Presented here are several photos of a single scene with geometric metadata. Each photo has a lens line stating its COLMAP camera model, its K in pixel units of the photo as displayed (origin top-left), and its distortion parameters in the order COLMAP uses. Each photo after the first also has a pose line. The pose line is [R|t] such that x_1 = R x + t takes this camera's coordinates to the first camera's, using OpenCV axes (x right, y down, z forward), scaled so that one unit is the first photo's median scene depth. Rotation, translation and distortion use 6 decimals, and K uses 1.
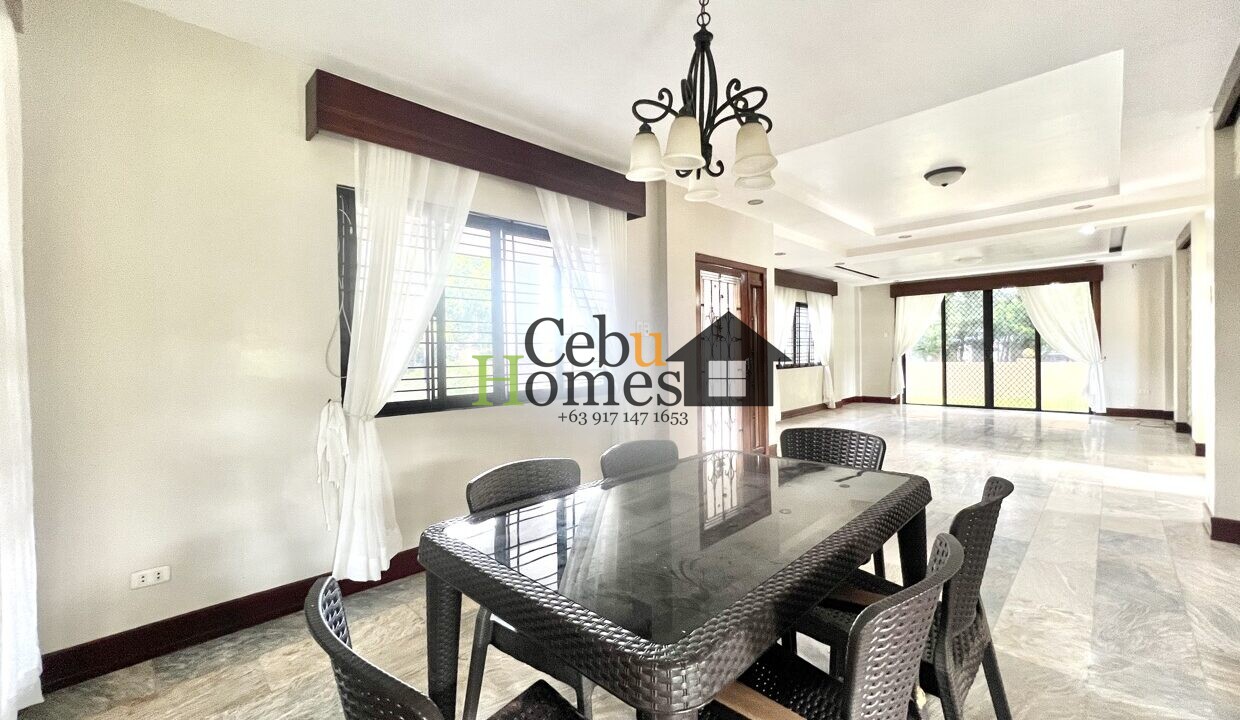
lens RADIAL K [[493.2, 0, 618.5], [0, 493.2, 360.3], [0, 0, 1]] dist [-0.005999, -0.000559]
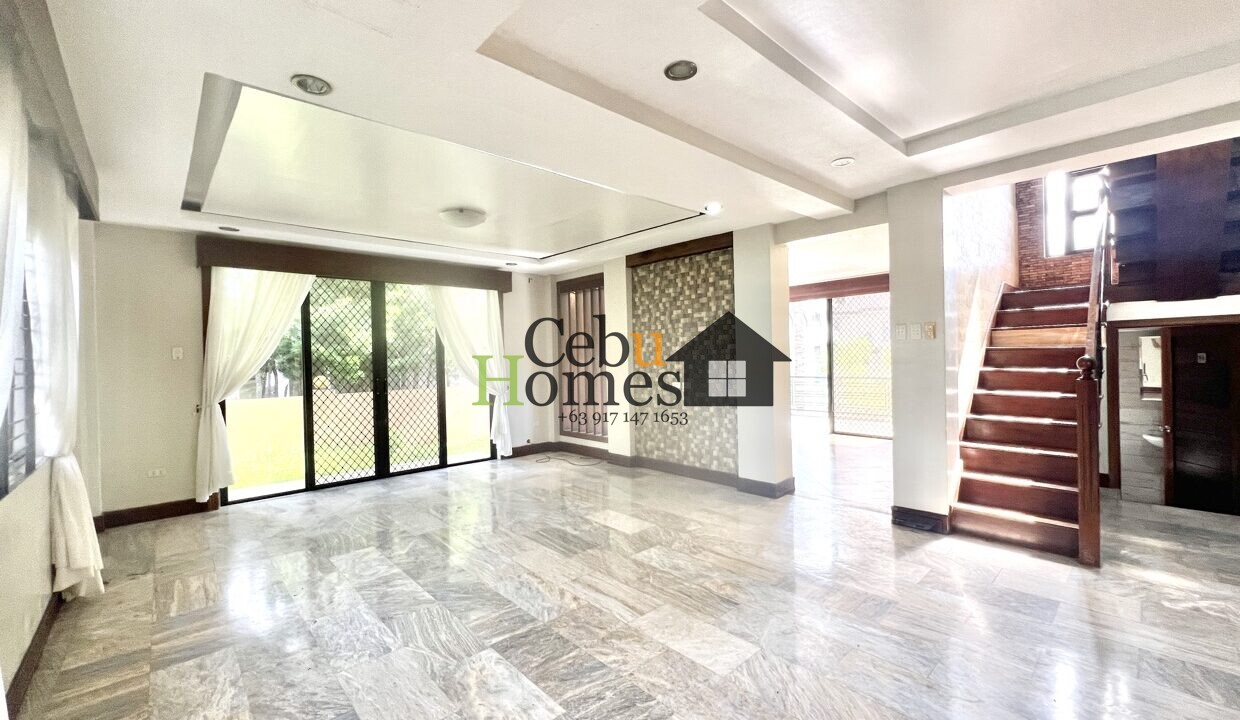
lens RADIAL K [[493.2, 0, 612.6], [0, 493.2, 358.9], [0, 0, 1]] dist [-0.005999, -0.000559]
pose [[0.040358, 0.012648, 0.999105, 0.165420], [0.037741, 0.999187, -0.014174, -0.030947], [-0.998472, 0.038280, 0.039848, 0.732590]]
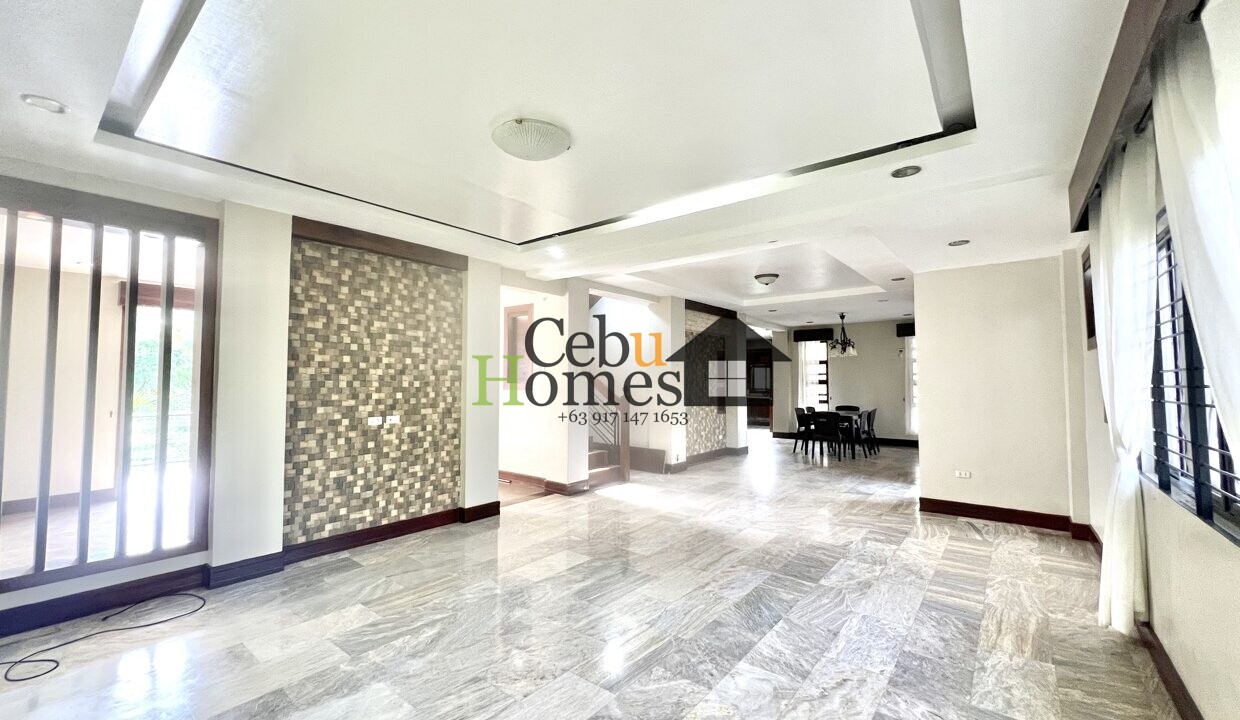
lens RADIAL K [[493.2, 0, 623.7], [0, 493.2, 358.1], [0, 0, 1]] dist [-0.005999, -0.000559]
pose [[-0.992951, 0.013197, -0.117787, 0.616019], [0.016618, 0.999467, -0.028113, -0.046012], [0.117353, -0.029872, -0.992641, 1.173389]]
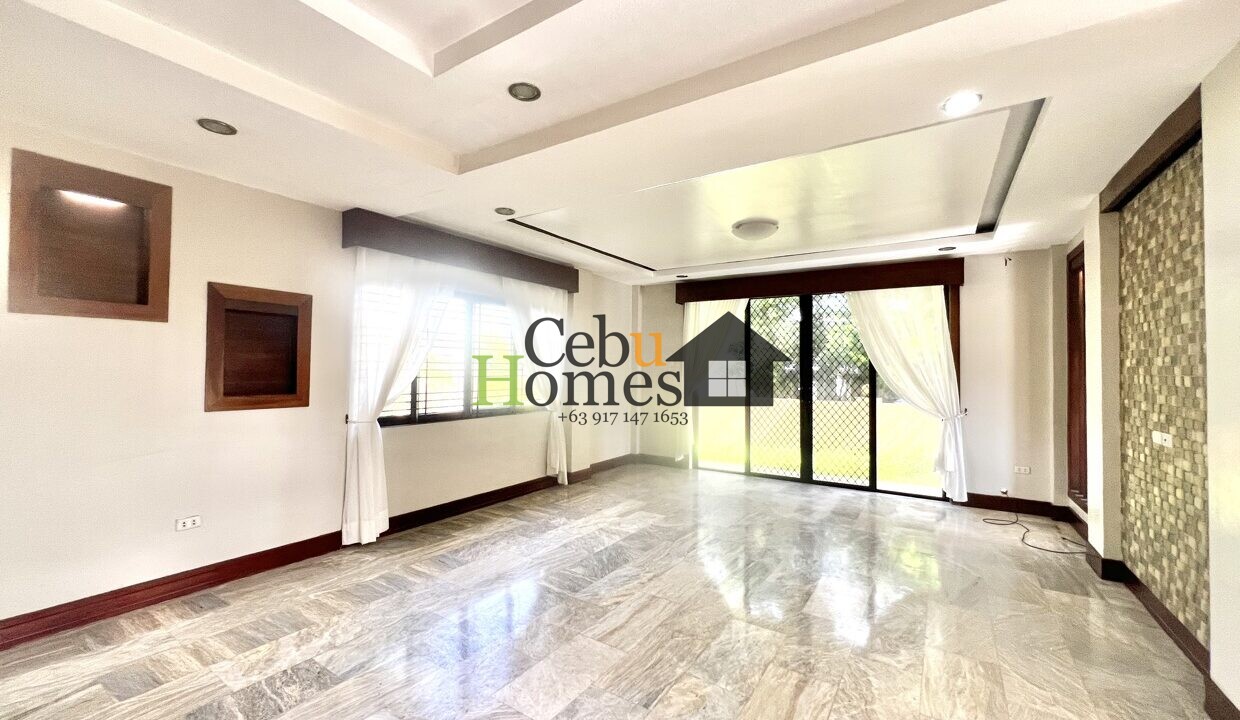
lens RADIAL K [[493.2, 0, 622.9], [0, 493.2, 358.3], [0, 0, 1]] dist [-0.005999, -0.000559]
pose [[0.977359, 0.033792, 0.208873, 0.410567], [-0.025581, 0.998795, -0.041888, -0.030812], [-0.210037, 0.035597, 0.977045, 0.450941]]
